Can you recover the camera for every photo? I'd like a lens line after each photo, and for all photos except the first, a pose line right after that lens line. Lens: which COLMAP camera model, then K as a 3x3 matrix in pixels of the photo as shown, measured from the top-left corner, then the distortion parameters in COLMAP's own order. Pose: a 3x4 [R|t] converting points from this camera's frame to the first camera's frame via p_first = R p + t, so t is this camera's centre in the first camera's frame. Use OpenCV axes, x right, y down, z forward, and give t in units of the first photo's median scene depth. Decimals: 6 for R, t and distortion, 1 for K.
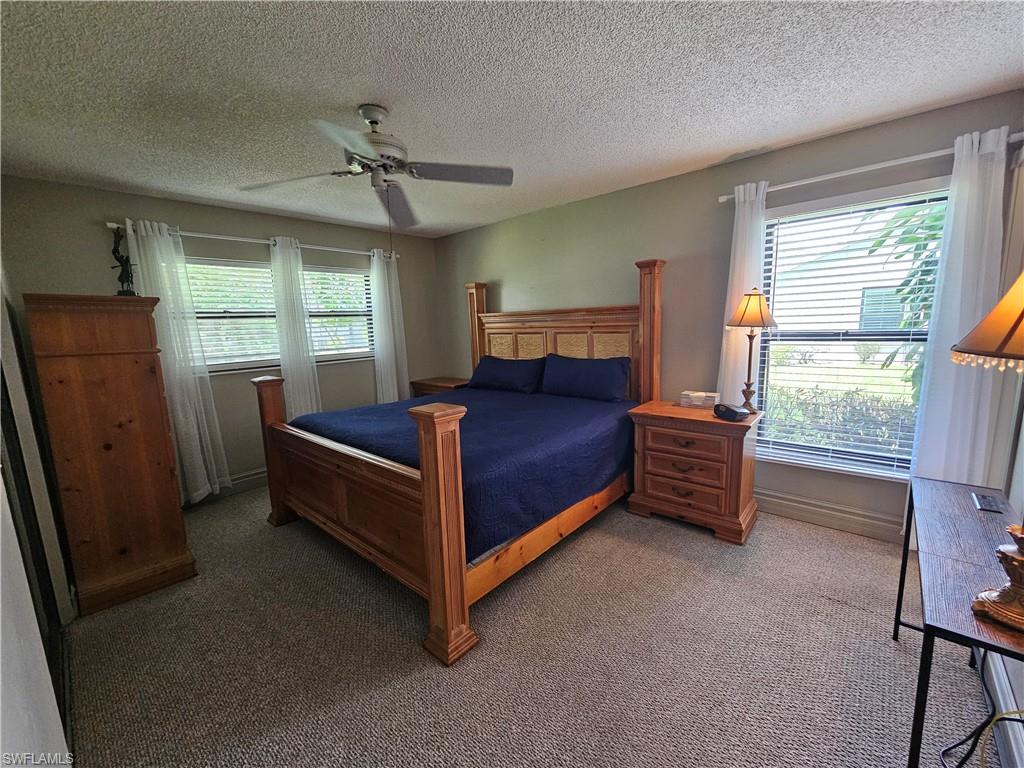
lens RADIAL K [[418.7, 0, 511.7], [0, 418.7, 380.6], [0, 0, 1]] dist [-0.003161, -0.002106]
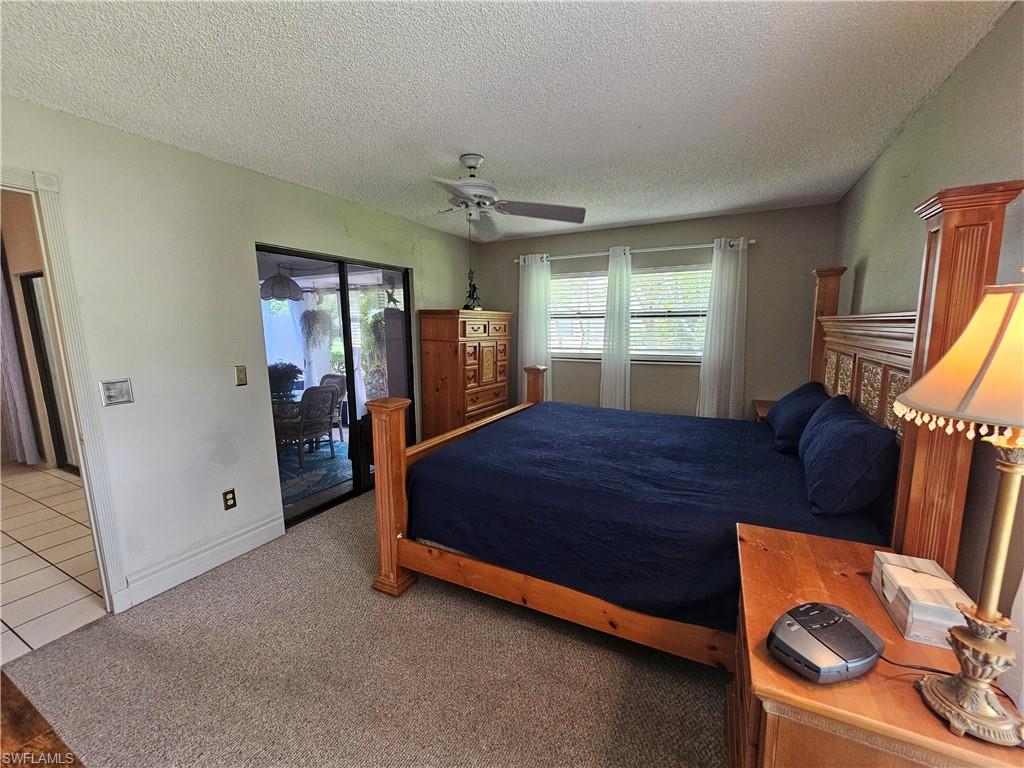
lens RADIAL K [[418.7, 0, 510.0], [0, 418.7, 388.1], [0, 0, 1]] dist [-0.003161, -0.002106]
pose [[0.253885, 0.171841, -0.951847, 0.501751], [-0.145984, 0.979626, 0.137918, -0.081913], [0.956154, 0.103939, 0.273798, 0.451879]]
